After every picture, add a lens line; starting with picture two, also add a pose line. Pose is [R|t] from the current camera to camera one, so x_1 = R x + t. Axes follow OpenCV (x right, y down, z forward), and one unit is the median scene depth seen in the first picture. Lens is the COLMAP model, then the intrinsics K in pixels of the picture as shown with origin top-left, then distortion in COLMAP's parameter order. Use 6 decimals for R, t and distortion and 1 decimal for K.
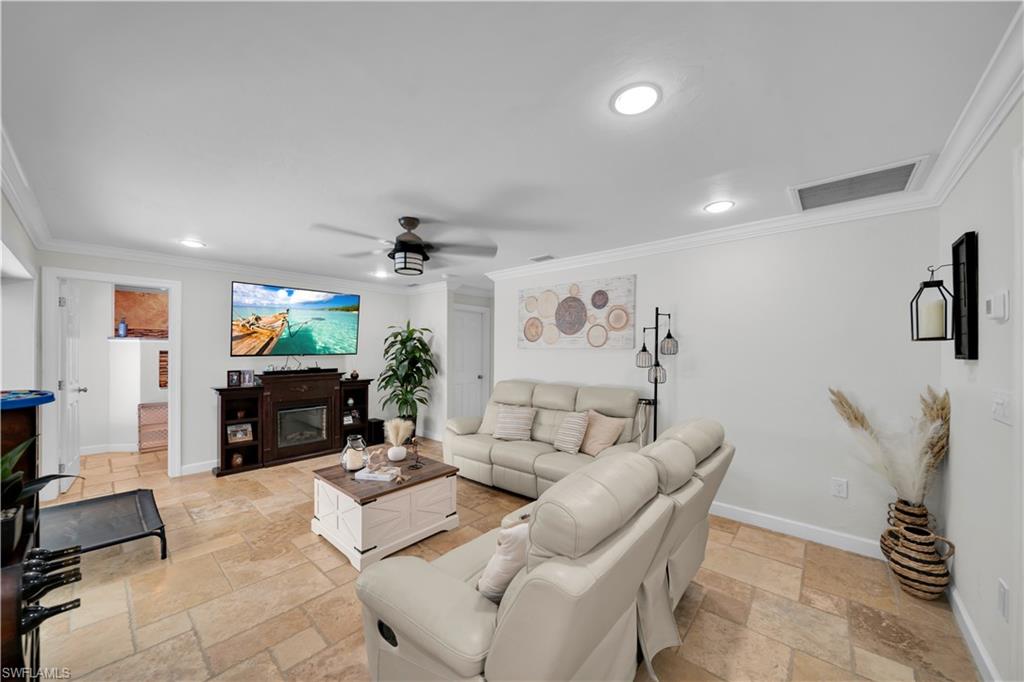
lens RADIAL K [[360.9, 0, 510.0], [0, 360.9, 349.5], [0, 0, 1]] dist [0.001945, -0.000684]
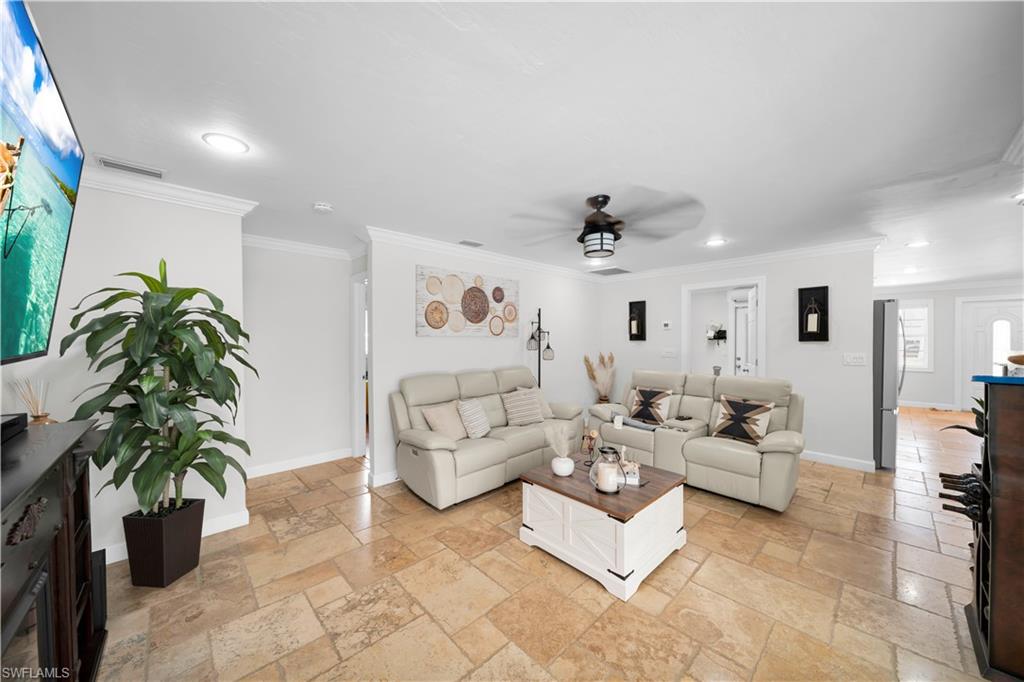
lens RADIAL K [[360.9, 0, 512.3], [0, 360.9, 341.7], [0, 0, 1]] dist [0.001945, -0.000684]
pose [[0.100999, -0.009135, 0.994845, -0.838486], [0.003610, 0.999955, 0.008815, 0.003024], [-0.994880, 0.002701, 0.101028, 0.768732]]
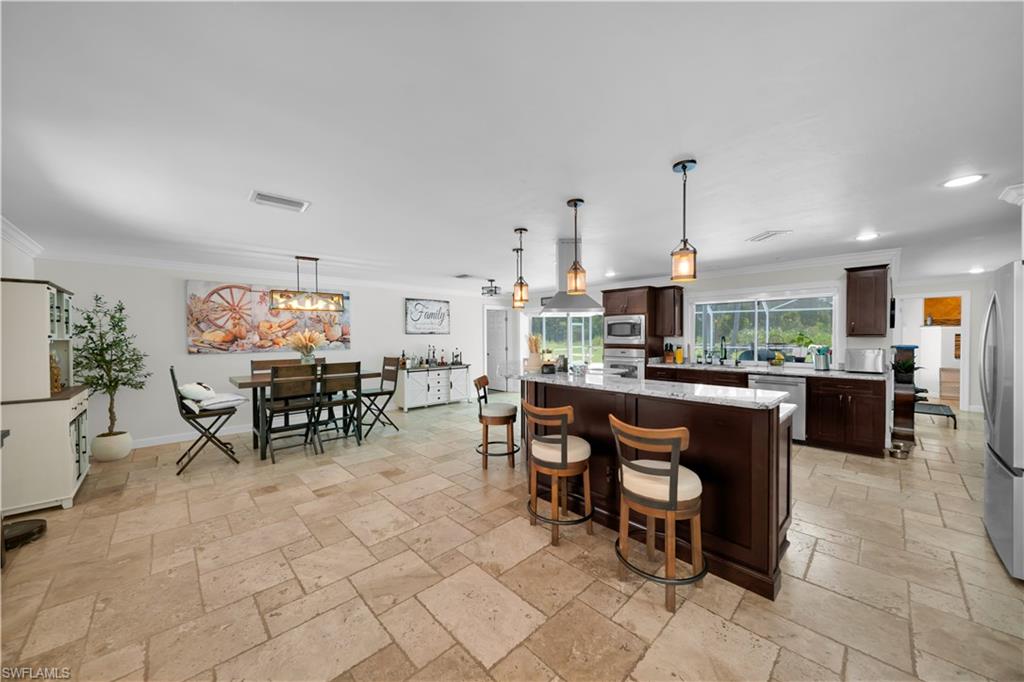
lens RADIAL K [[360.9, 0, 516.1], [0, 360.9, 343.9], [0, 0, 1]] dist [0.001945, -0.000684]
pose [[-0.083765, 0.019830, -0.996288, 0.694675], [0.010678, 0.999762, 0.019001, -0.003432], [0.996428, -0.009047, -0.083956, -0.707020]]
